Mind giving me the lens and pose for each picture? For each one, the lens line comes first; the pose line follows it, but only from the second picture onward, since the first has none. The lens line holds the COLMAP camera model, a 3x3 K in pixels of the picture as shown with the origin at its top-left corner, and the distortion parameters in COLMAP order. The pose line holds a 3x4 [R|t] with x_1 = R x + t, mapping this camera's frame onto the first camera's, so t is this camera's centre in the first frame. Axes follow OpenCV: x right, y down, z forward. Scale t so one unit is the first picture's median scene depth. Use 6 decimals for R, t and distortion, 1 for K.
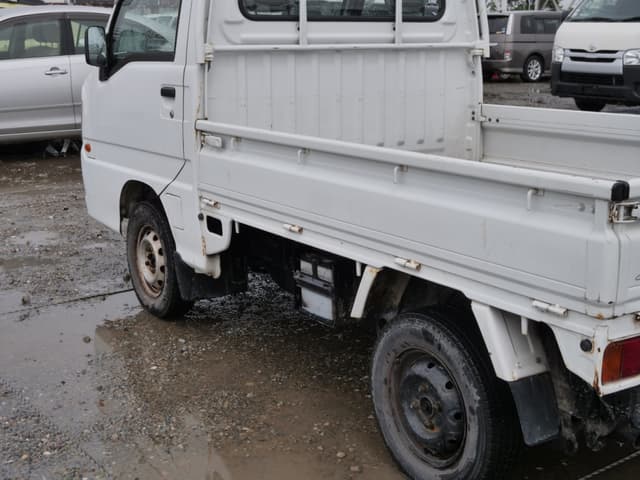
lens RADIAL K [[913.7, 0, 318.4], [0, 913.7, 240.5], [0, 0, 1]] dist [0.005035, 0.000000]
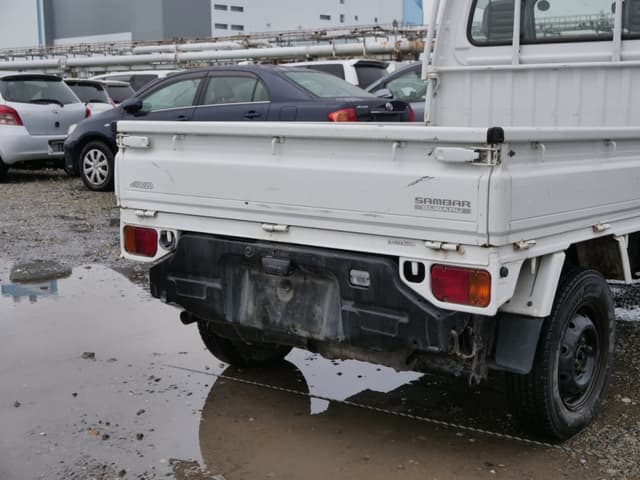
lens RADIAL K [[913.7, 0, 336.3], [0, 913.7, 234.7], [0, 0, 1]] dist [0.005035, 0.000000]
pose [[0.320847, 0.130109, -0.938152, 1.032457], [-0.213284, 0.975003, 0.062277, -0.026027], [0.922804, 0.180112, 0.340577, 0.429559]]
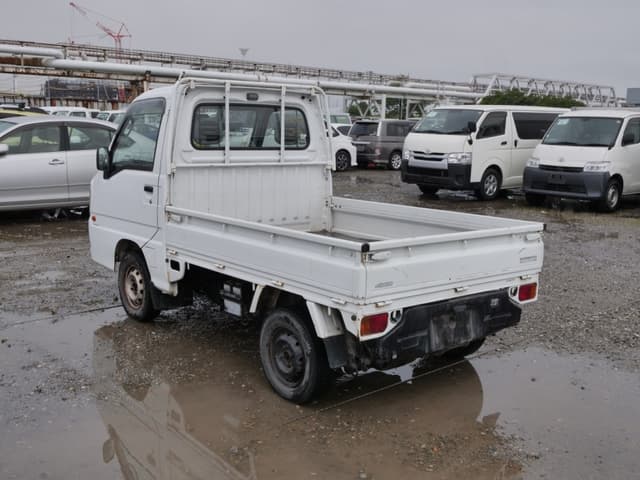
lens RADIAL K [[714.0, 0, 317.4], [0, 714.0, 243.1], [0, 0, 1]] dist [0.011208, 0.000000]
pose [[0.994470, 0.009766, 0.104561, 0.014009], [-0.003547, 0.998222, -0.059503, 0.020527], [-0.104957, 0.058803, 0.992737, -0.375171]]
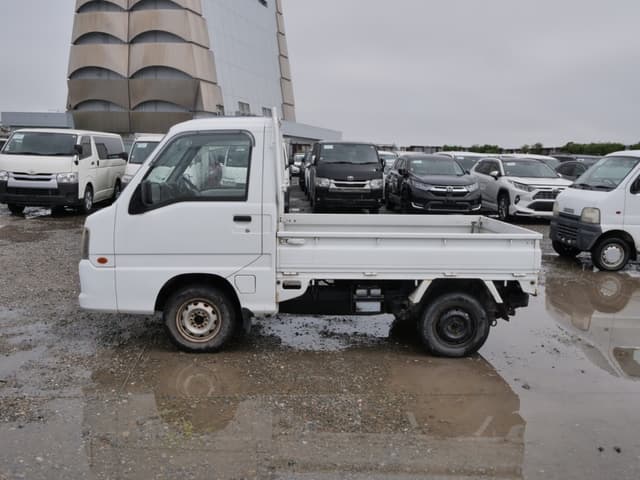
lens RADIAL K [[595.0, 0, 317.9], [0, 595.0, 239.9], [0, 0, 1]] dist [0.005036, 0.000000]
pose [[0.515486, -0.101443, 0.850872, -1.071124], [0.165370, 0.986079, 0.017377, -0.114935], [-0.840790, 0.131751, 0.525085, 0.263130]]
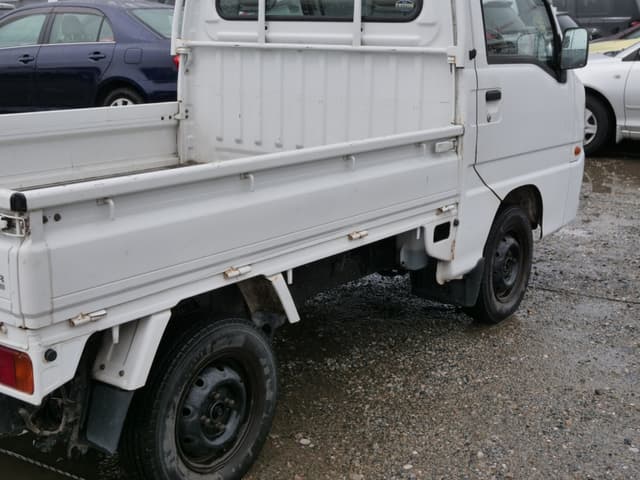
lens RADIAL K [[913.7, 0, 323.4], [0, 913.7, 239.5], [0, 0, 1]] dist [0.005035, 0.000000]
pose [[0.364963, 0.221106, -0.904386, 1.016702], [-0.217640, 0.964738, 0.148033, -0.166810], [0.905226, 0.142804, 0.400215, 0.672533]]
